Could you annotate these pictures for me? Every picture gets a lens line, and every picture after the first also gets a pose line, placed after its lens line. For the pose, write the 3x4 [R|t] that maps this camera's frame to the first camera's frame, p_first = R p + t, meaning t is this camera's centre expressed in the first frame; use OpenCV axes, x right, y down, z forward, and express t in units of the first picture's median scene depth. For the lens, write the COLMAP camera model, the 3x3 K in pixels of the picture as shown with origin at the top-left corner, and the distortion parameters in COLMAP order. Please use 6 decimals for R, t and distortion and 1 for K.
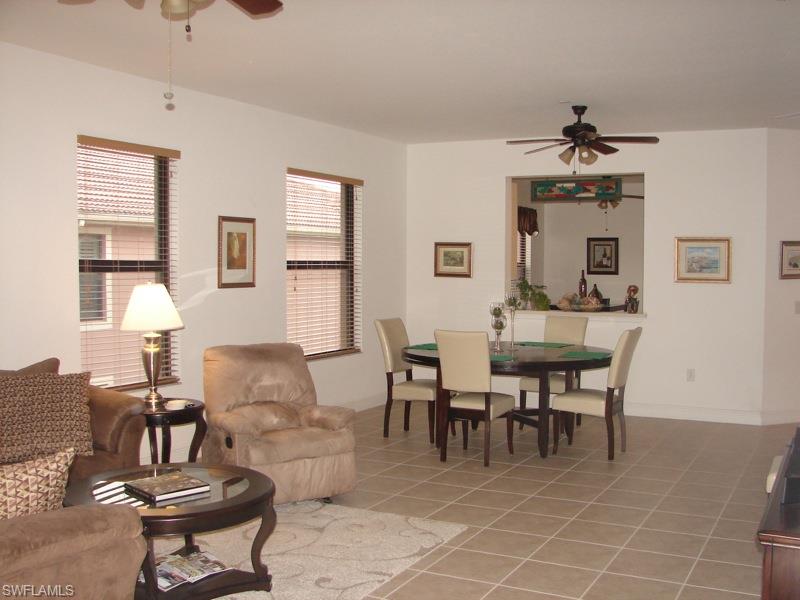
lens RADIAL K [[856.7, 0, 400.0], [0, 856.7, 300.0], [0, 0, 1]] dist [-0.191187, 0.008489]
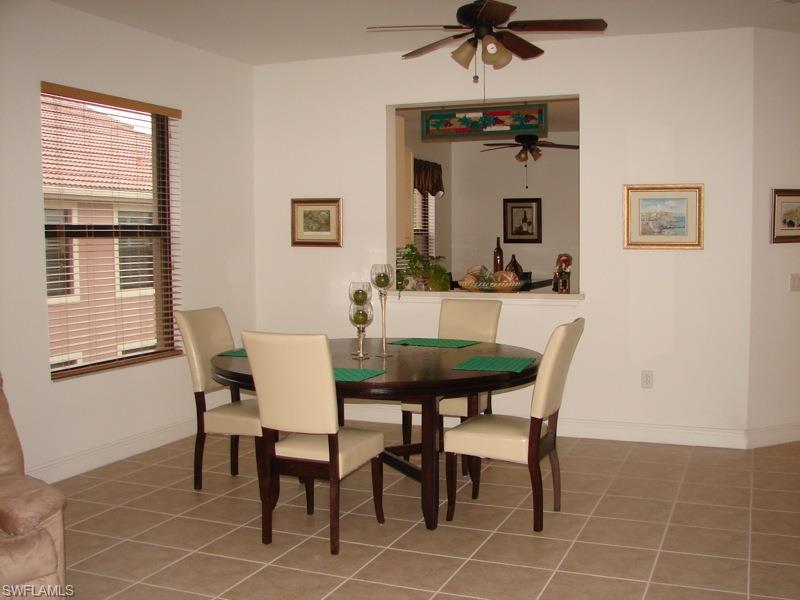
lens RADIAL K [[856.7, 0, 400.0], [0, 856.7, 300.0], [0, 0, 1]] dist [-0.191187, 0.008489]
pose [[0.995755, -0.017824, 0.090304, 0.073391], [0.015171, 0.999435, 0.029975, -0.002193], [-0.090787, -0.028478, 0.995463, 0.302317]]
